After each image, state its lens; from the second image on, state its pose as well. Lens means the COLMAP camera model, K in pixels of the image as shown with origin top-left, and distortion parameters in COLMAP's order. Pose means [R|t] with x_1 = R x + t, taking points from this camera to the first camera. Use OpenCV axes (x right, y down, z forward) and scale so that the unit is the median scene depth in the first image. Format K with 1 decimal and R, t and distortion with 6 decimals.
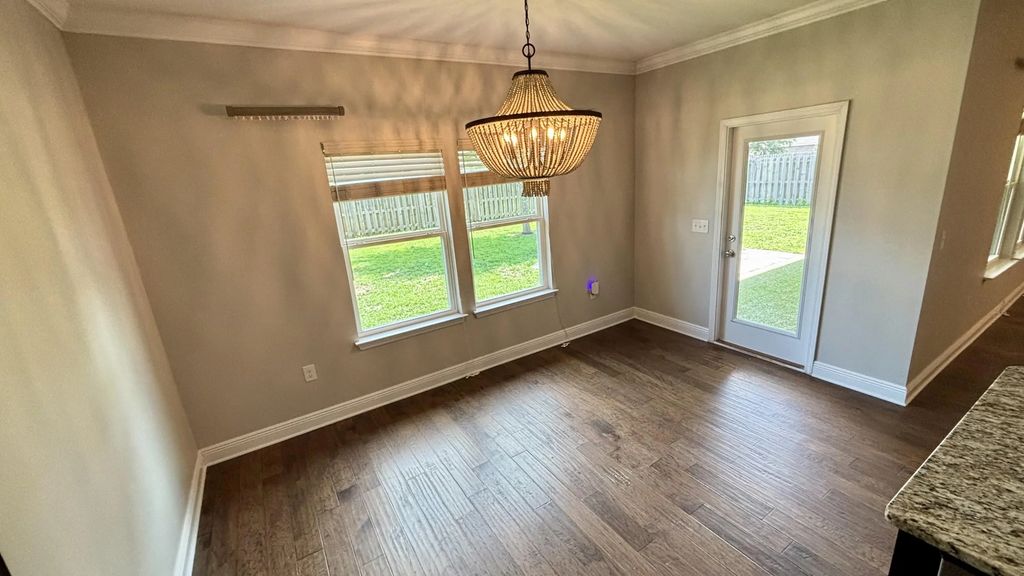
lens RADIAL K [[412.3, 0, 511.2], [0, 412.3, 285.0], [0, 0, 1]] dist [0.001013, 0.000398]
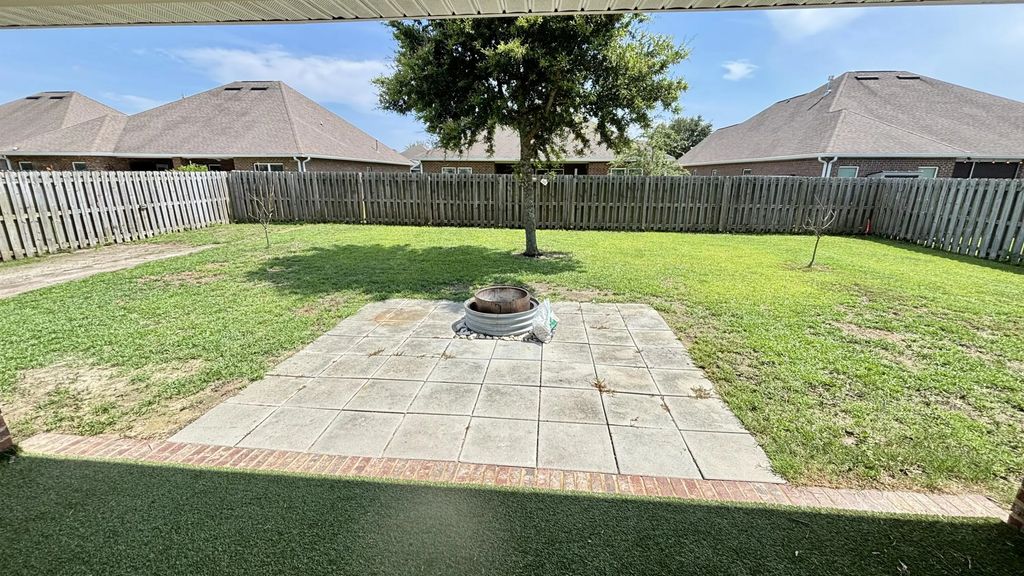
lens RADIAL K [[412.3, 0, 512.8], [0, 412.3, 284.0], [0, 0, 1]] dist [0.001013, 0.000398]
pose [[0.795399, 0.229310, -0.561032, 1.451421], [-0.221372, 0.971627, 0.083283, -0.444383], [0.564211, 0.057953, 0.823594, 1.345545]]
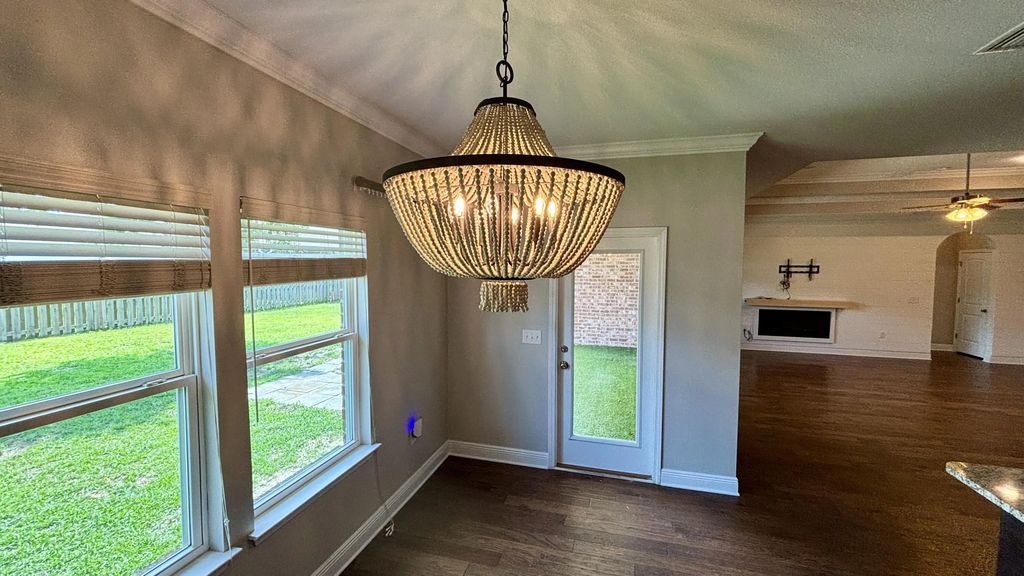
lens RADIAL K [[412.3, 0, 509.8], [0, 412.3, 284.1], [0, 0, 1]] dist [0.001013, 0.000398]
pose [[0.738811, 0.042740, 0.672556, -0.223639], [0.120756, 0.973439, -0.194513, -0.099794], [-0.663006, 0.224924, 0.714026, 0.416439]]
